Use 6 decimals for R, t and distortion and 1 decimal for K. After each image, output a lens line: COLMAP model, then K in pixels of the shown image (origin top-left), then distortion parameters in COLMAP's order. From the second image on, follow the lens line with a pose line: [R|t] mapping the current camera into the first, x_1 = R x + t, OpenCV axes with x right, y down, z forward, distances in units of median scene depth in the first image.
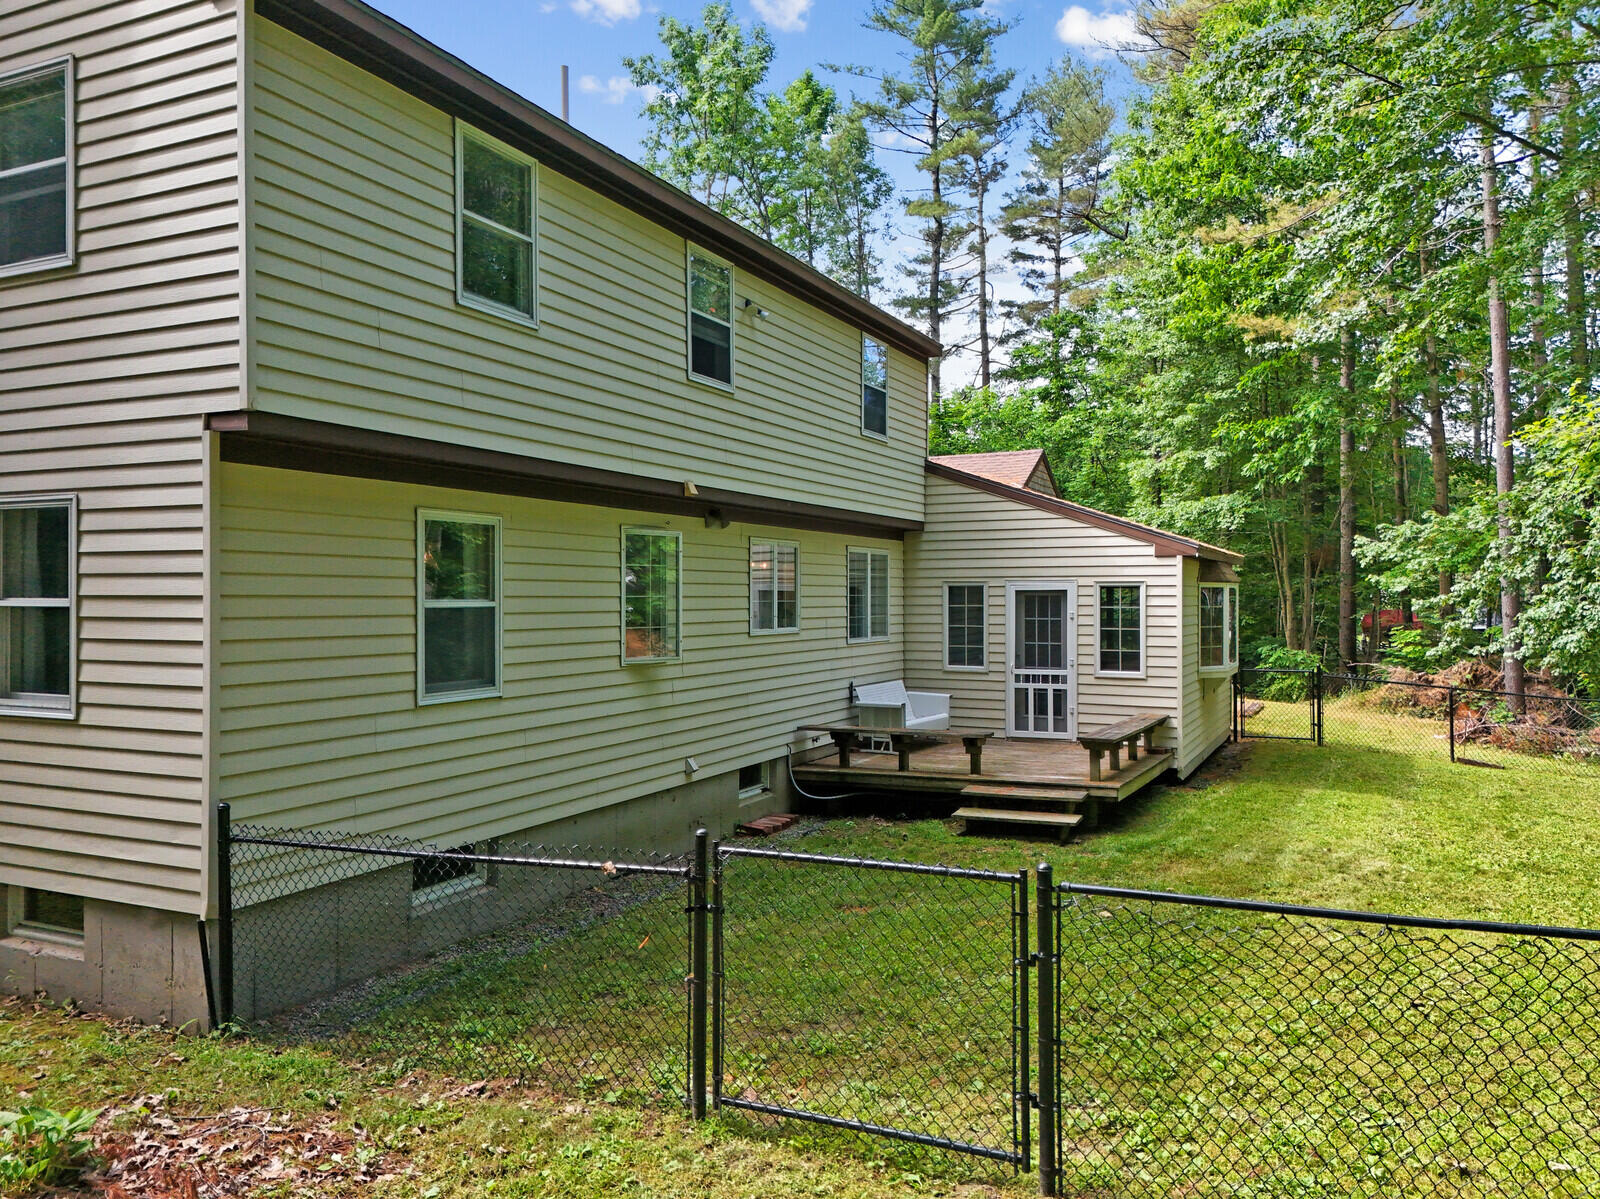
lens RADIAL K [[1188.4, 0, 800.0], [0, 1188.4, 599.5], [0, 0, 1]] dist [0.108333, -0.125723]
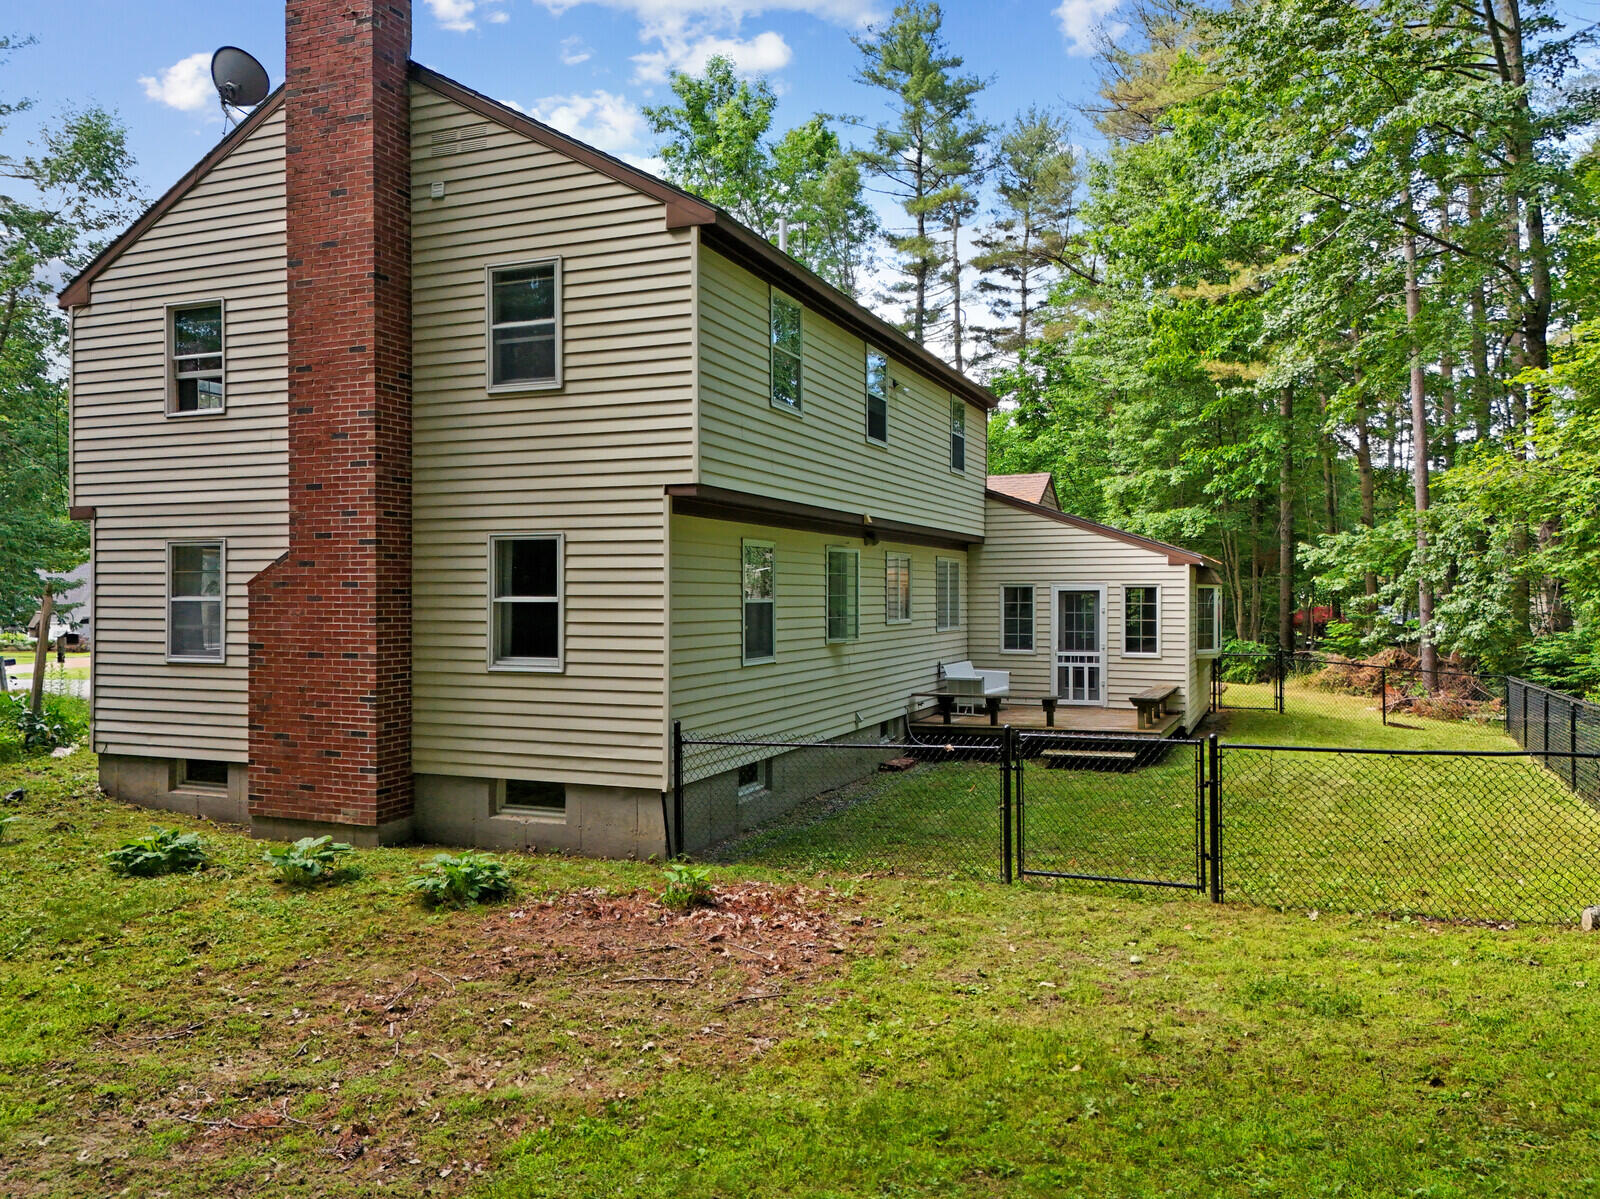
lens RADIAL K [[1178.6, 0, 800.0], [0, 1178.6, 599.5], [0, 0, 1]] dist [0.126000, -0.176370]
pose [[0.998432, -0.000950, 0.055970, -0.131026], [0.000910, 0.999999, 0.000738, 0.000583], [-0.055970, -0.000686, 0.998432, -0.202723]]
